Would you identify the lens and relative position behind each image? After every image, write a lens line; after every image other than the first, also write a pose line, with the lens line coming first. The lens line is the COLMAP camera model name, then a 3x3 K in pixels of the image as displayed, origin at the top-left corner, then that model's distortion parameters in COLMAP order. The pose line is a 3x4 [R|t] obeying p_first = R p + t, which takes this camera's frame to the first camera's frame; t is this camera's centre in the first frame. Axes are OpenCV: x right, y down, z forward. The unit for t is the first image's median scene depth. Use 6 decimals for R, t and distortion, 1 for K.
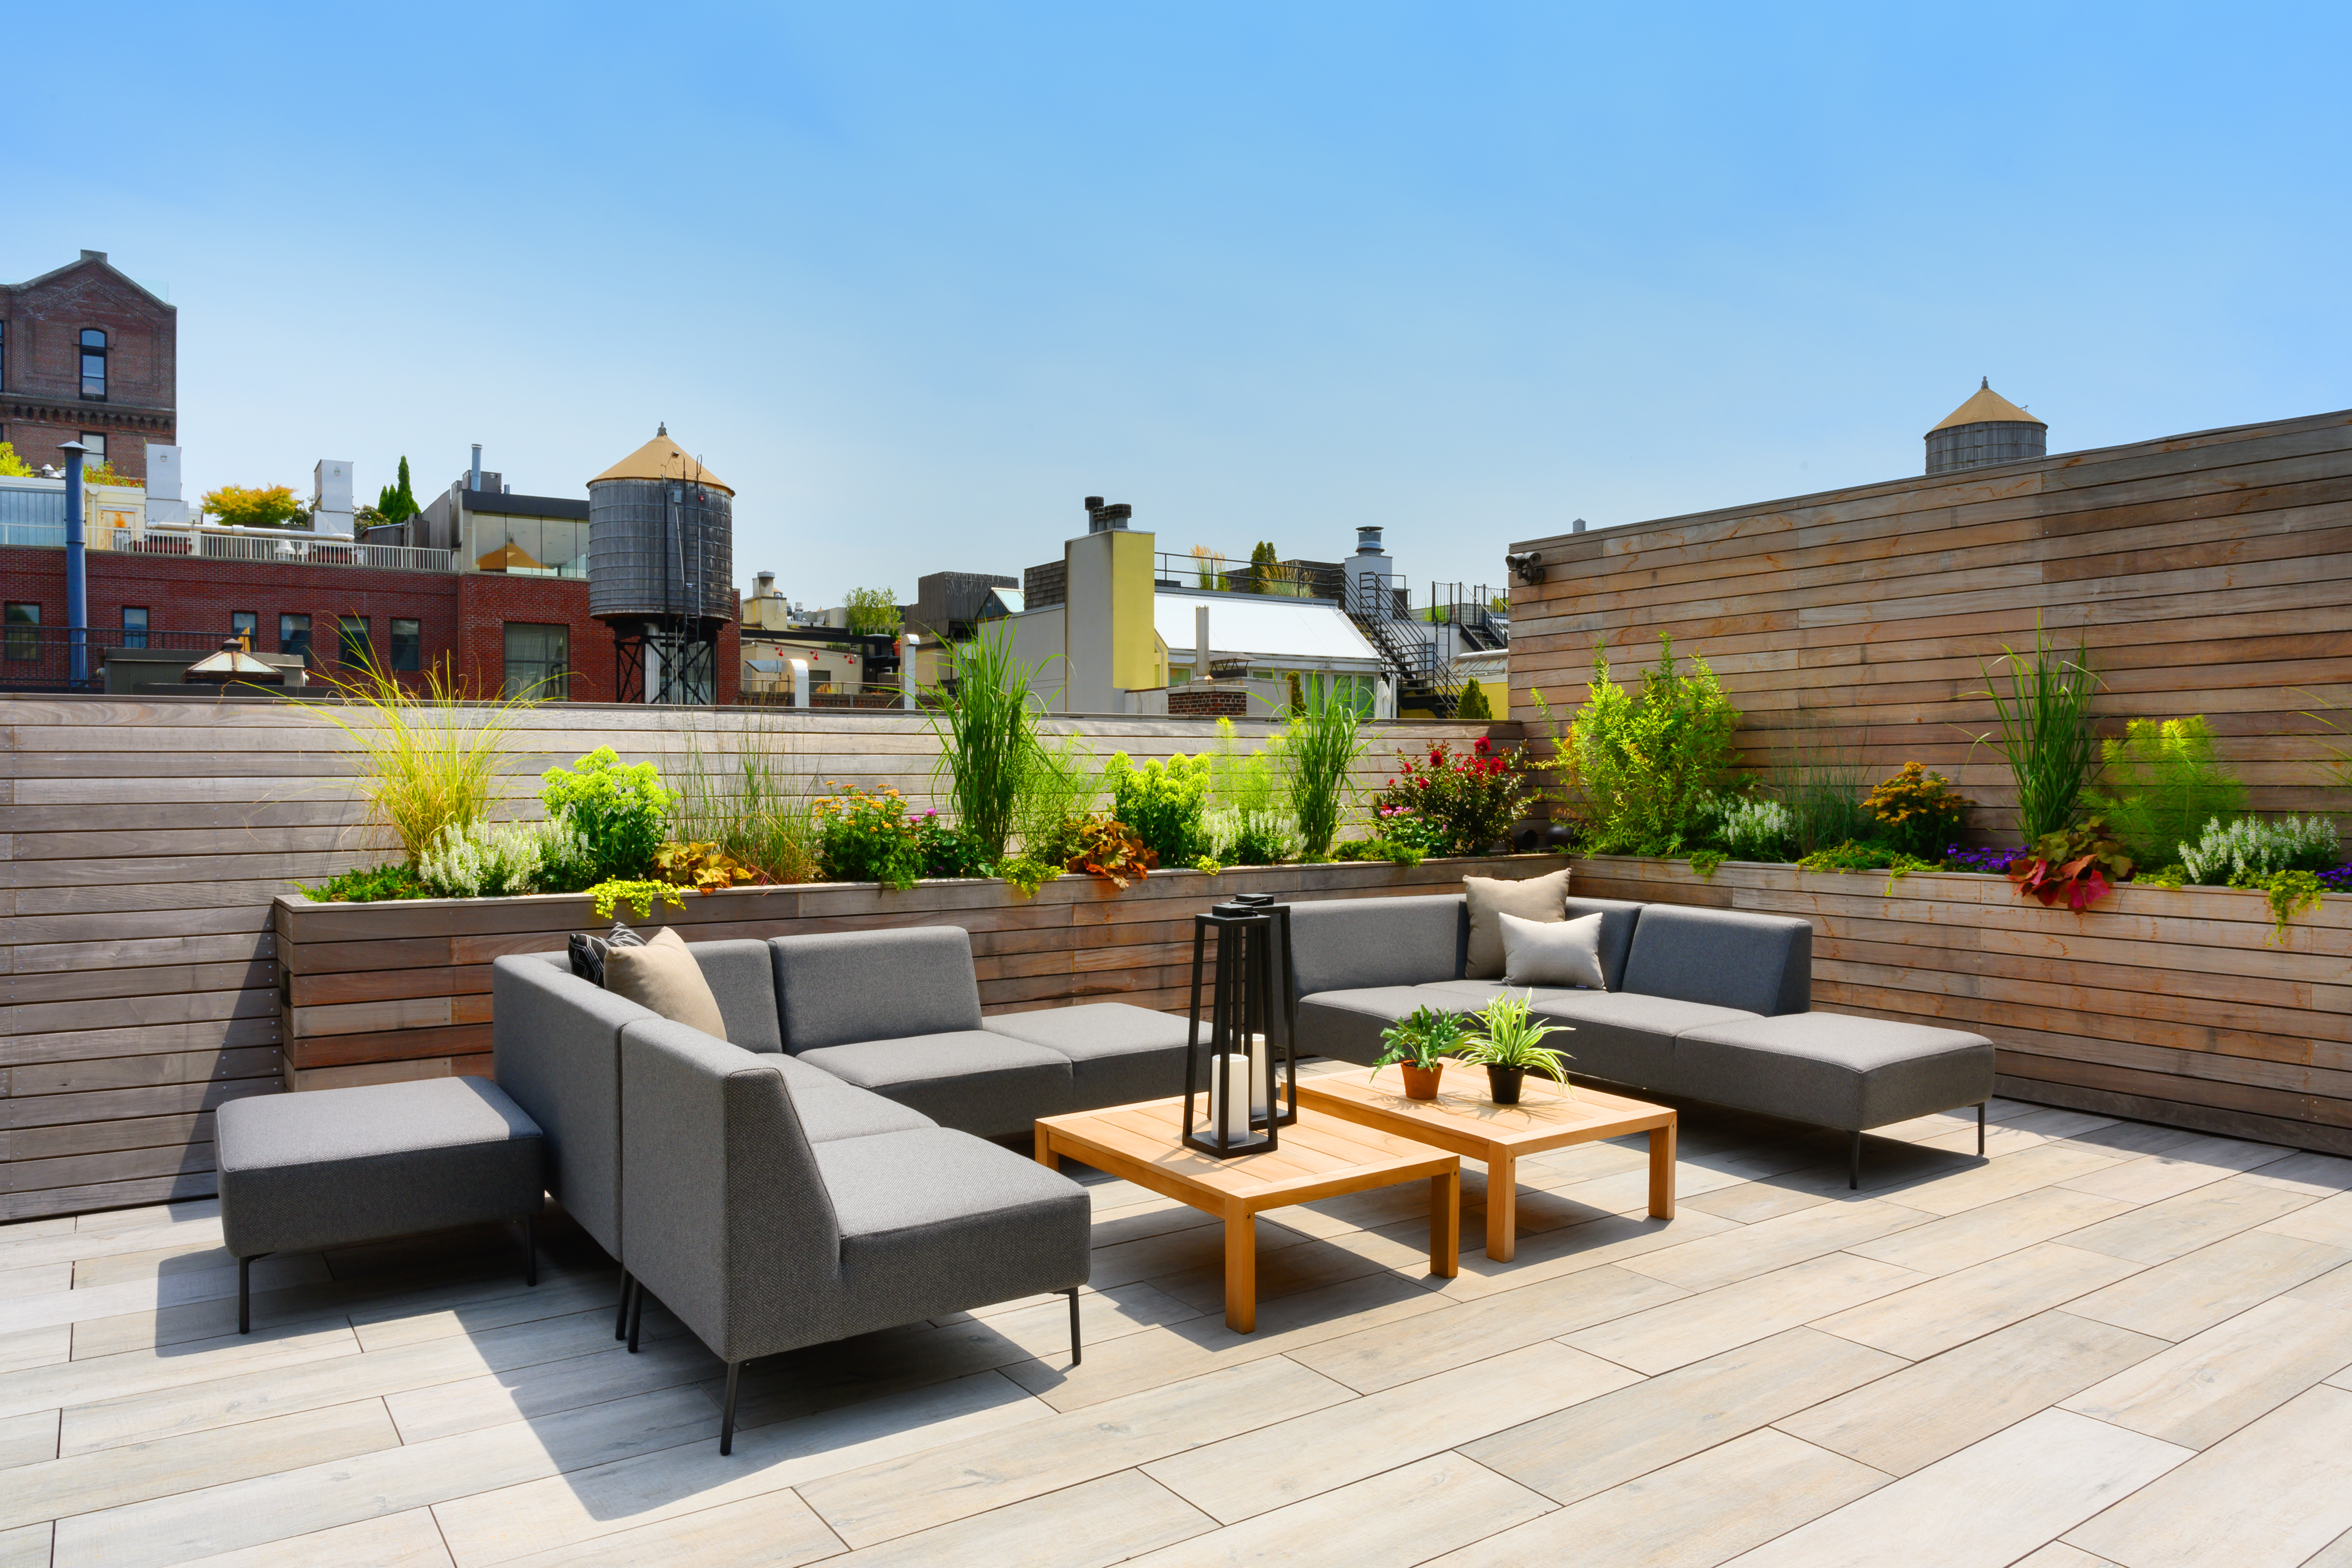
lens RADIAL K [[1568.5, 0, 1241.7], [0, 1568.5, 782.7], [0, 0, 1]] dist [-0.030804, 0.000142]
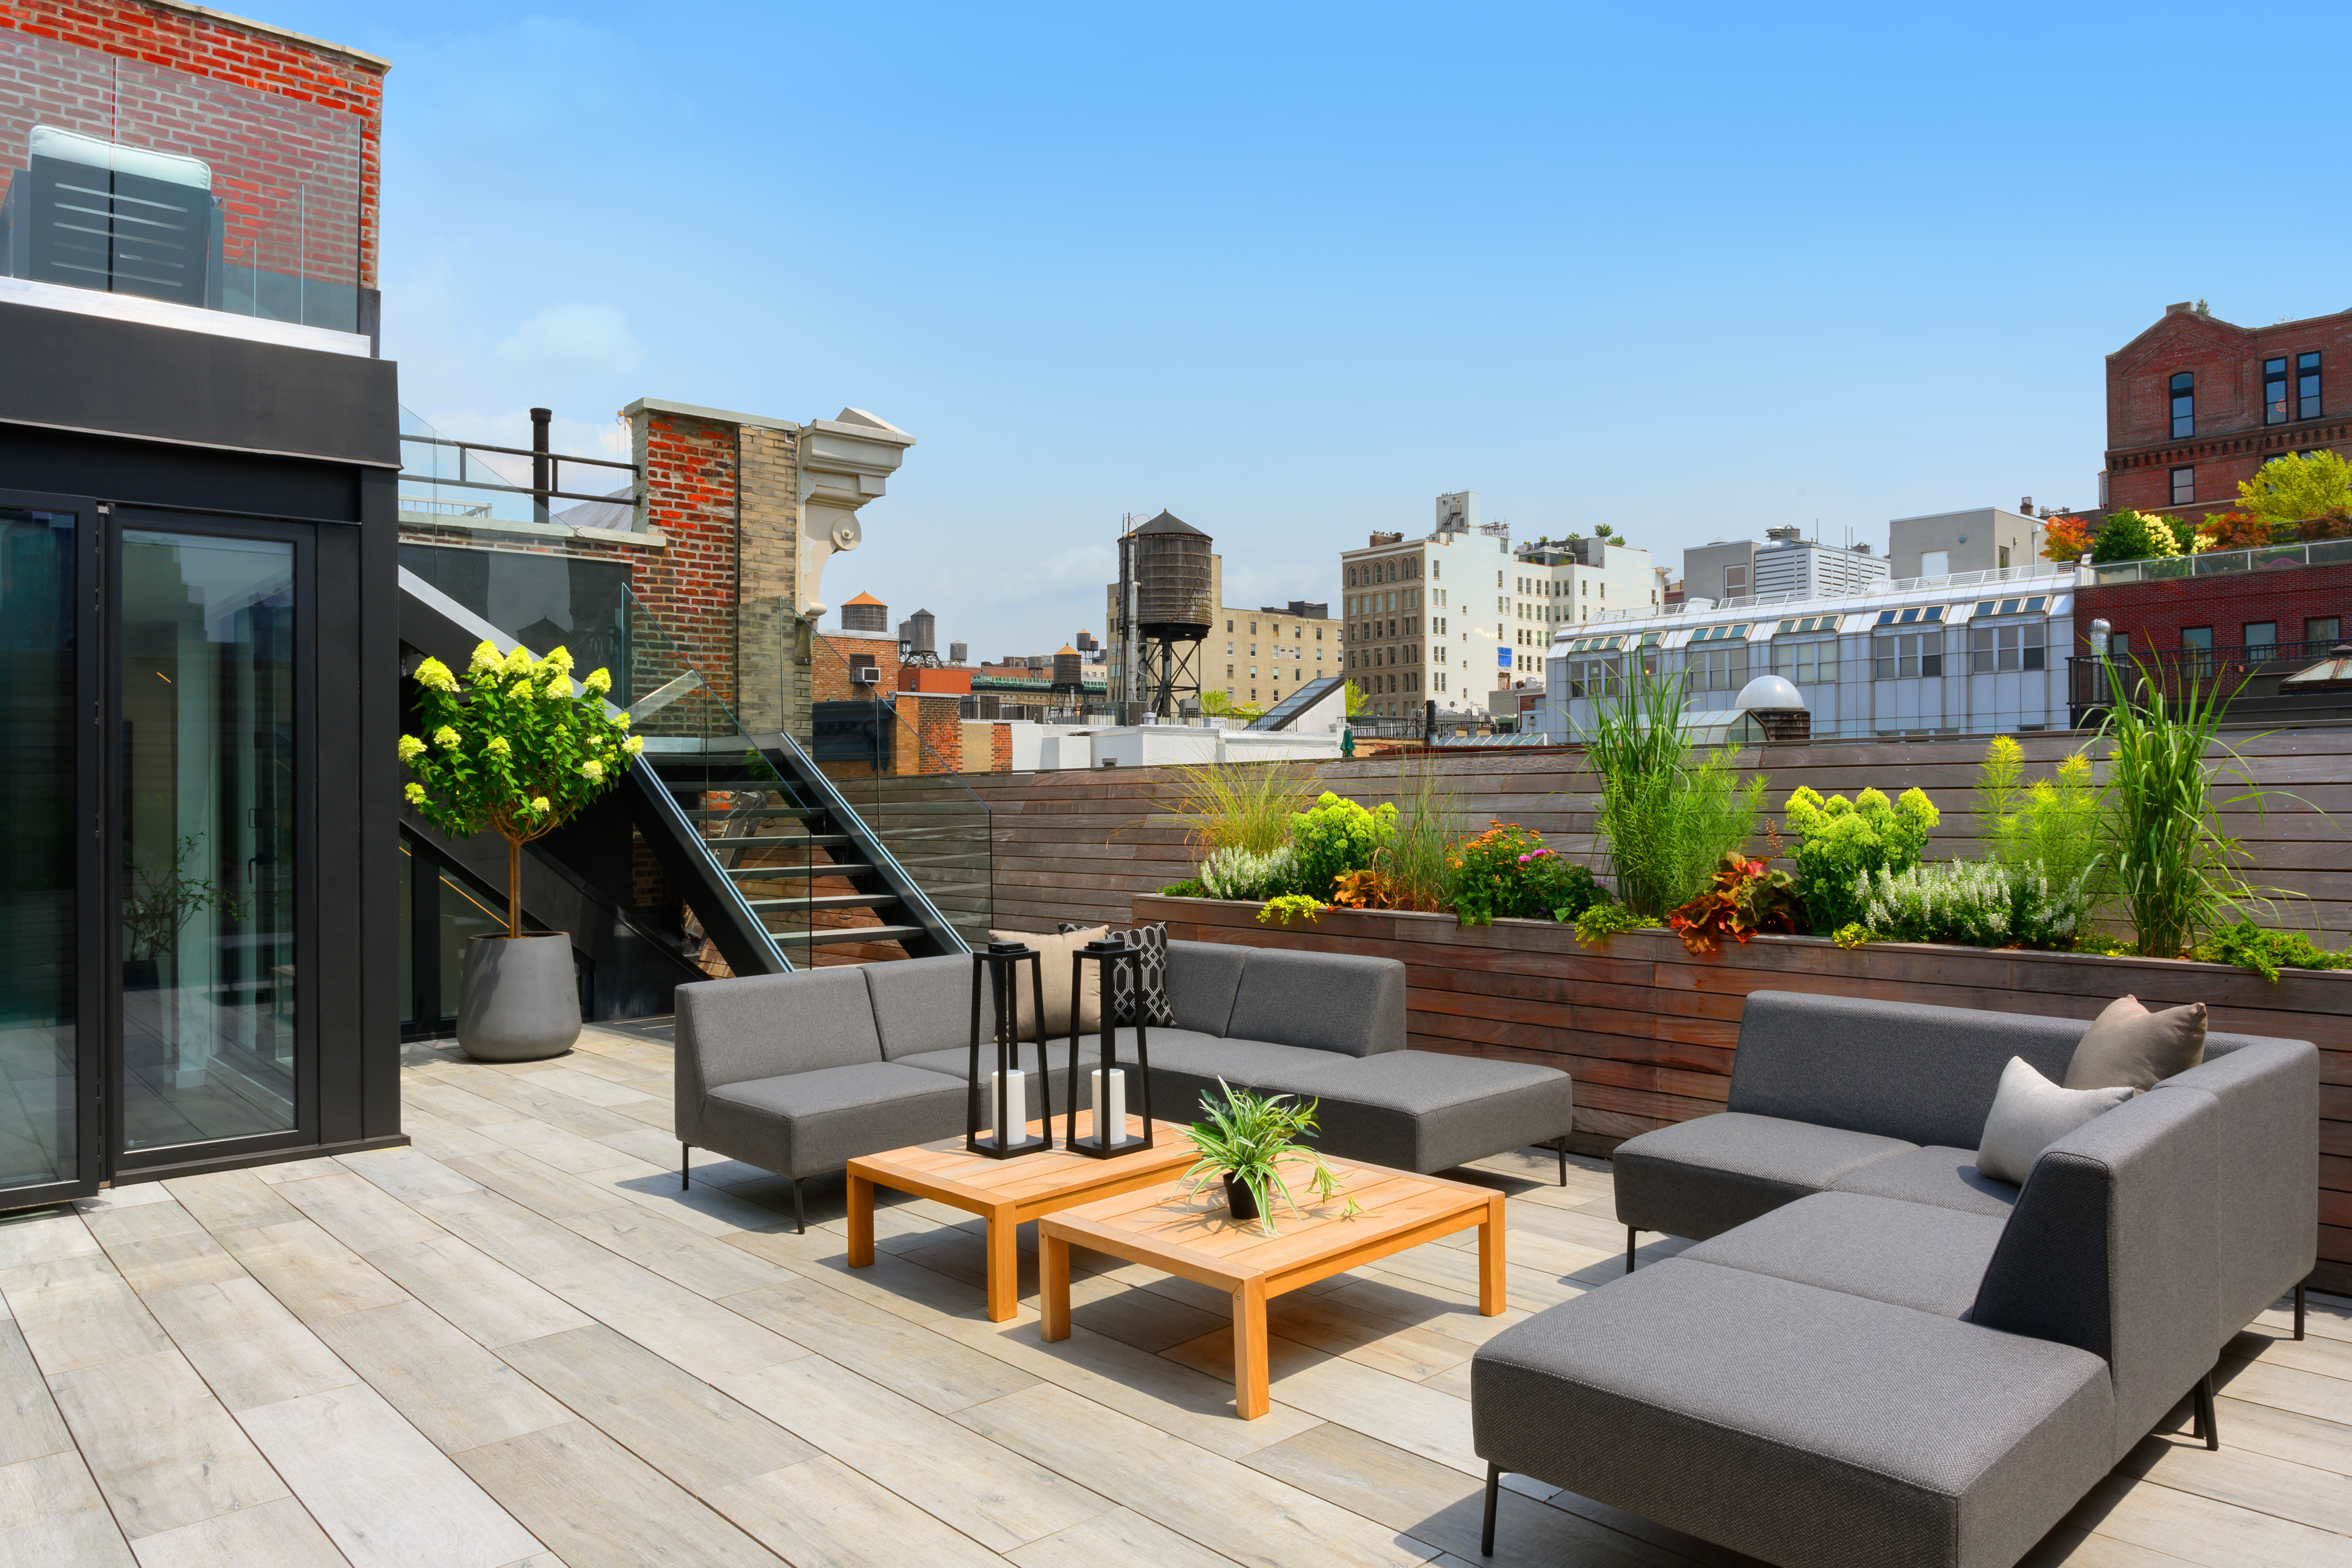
lens RADIAL K [[1568.5, 0, 1241.7], [0, 1568.5, 782.7], [0, 0, 1]] dist [-0.030804, 0.000142]
pose [[0.151197, -0.002762, -0.988500, 1.157491], [0.002554, 0.999994, -0.002404, -0.036960], [0.988500, -0.002162, 0.151203, 0.983168]]
